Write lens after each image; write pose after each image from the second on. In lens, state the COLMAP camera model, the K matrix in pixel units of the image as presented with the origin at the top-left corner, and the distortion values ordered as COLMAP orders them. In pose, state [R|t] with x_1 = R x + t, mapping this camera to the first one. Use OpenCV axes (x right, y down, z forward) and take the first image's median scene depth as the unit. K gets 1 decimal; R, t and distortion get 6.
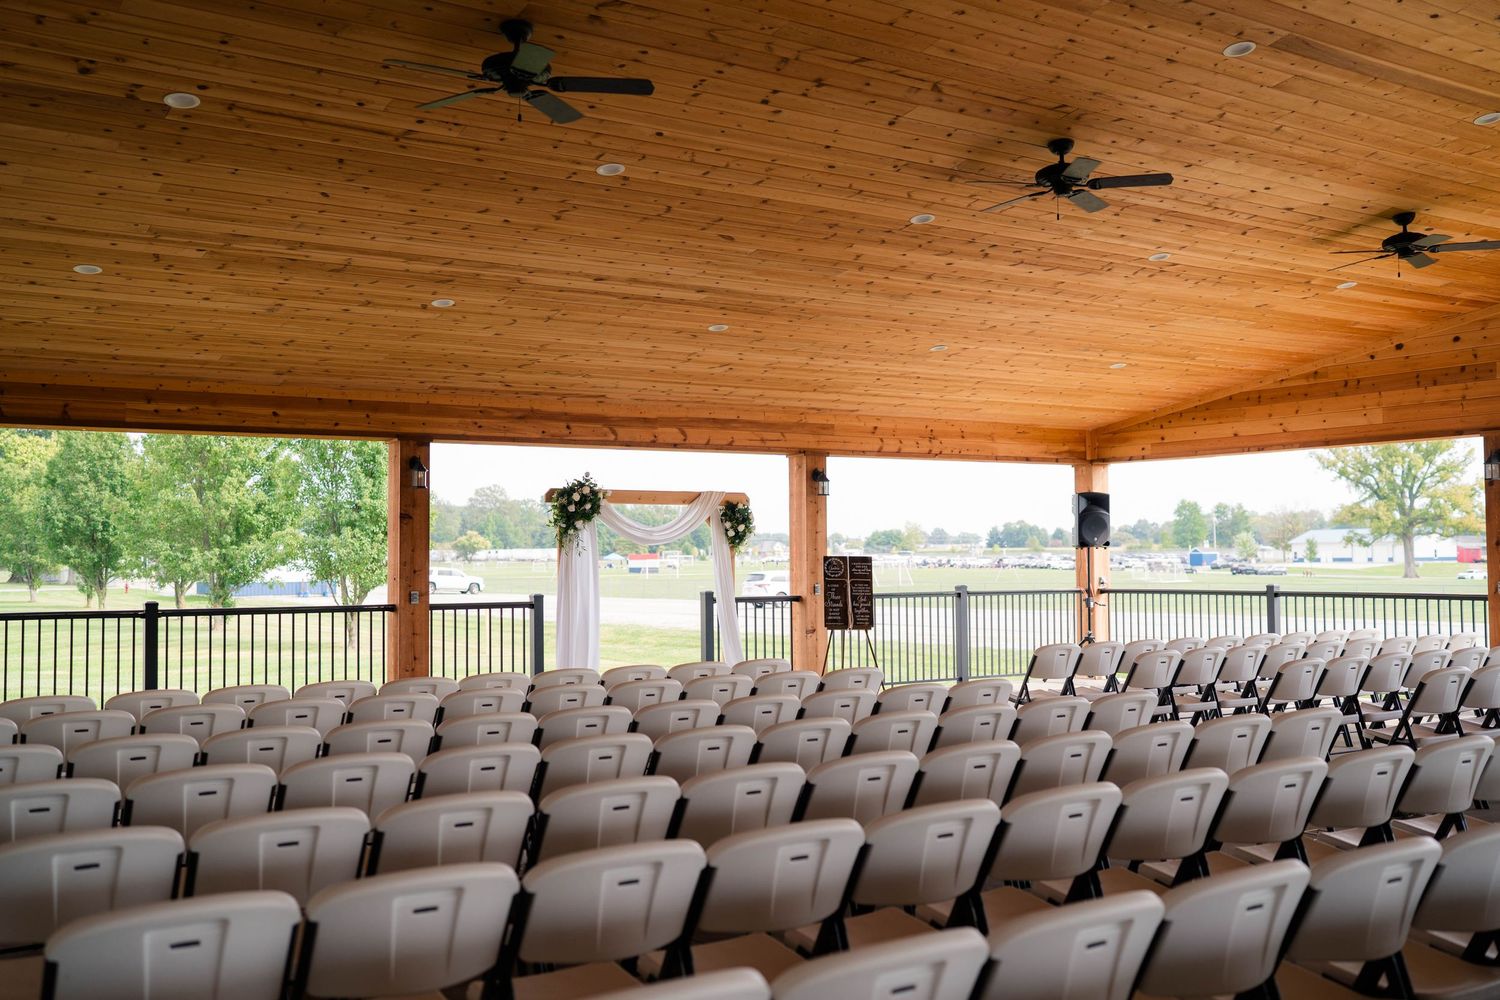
lens RADIAL K [[1560.7, 0, 754.4], [0, 1560.7, 497.9], [0, 0, 1]] dist [-0.086314, 0.251152]
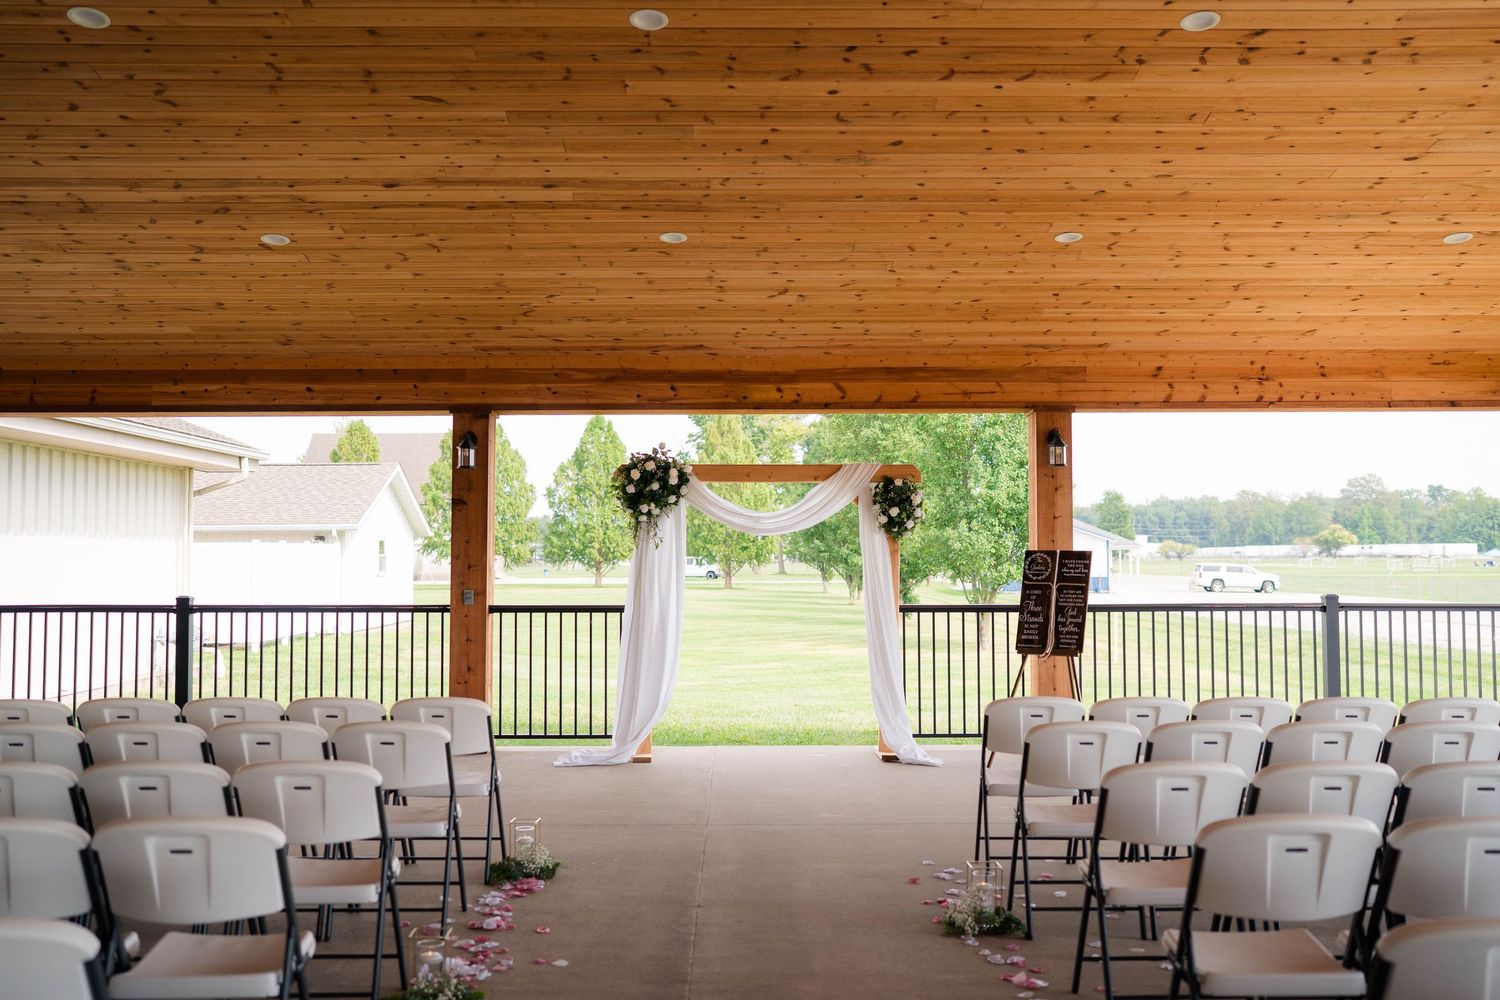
lens RADIAL K [[1560.7, 0, 754.4], [0, 1560.7, 497.9], [0, 0, 1]] dist [-0.086314, 0.251152]
pose [[0.826749, -0.016209, -0.562337, 0.345709], [0.017696, 0.999839, -0.002803, 0.013194], [0.562292, -0.007634, 0.826903, 0.343331]]
